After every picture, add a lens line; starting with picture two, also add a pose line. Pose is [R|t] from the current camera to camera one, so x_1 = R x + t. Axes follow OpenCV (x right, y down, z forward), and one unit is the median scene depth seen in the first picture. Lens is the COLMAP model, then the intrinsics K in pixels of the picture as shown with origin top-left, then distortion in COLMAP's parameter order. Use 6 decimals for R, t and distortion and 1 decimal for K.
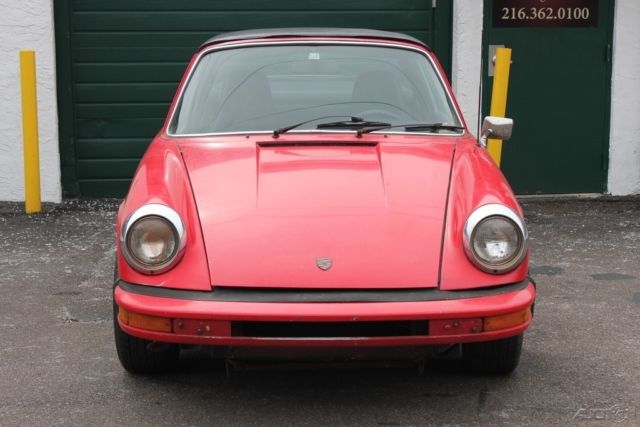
lens RADIAL K [[1313.5, 0, 320.0], [0, 1313.5, 213.5], [0, 0, 1]] dist [0.019184, 0.208876]
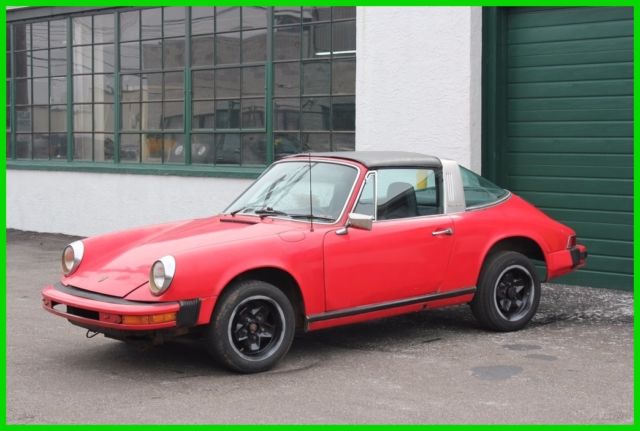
lens RADIAL K [[1279.5, 0, 320.0], [0, 1279.5, 215.5], [0, 0, 1]] dist [0.043644, 0.287045]
pose [[0.578301, 0.053410, -0.814073, 1.062095], [-0.125502, 0.991801, -0.024084, -0.027950], [0.806113, 0.116095, 0.580262, 0.140564]]
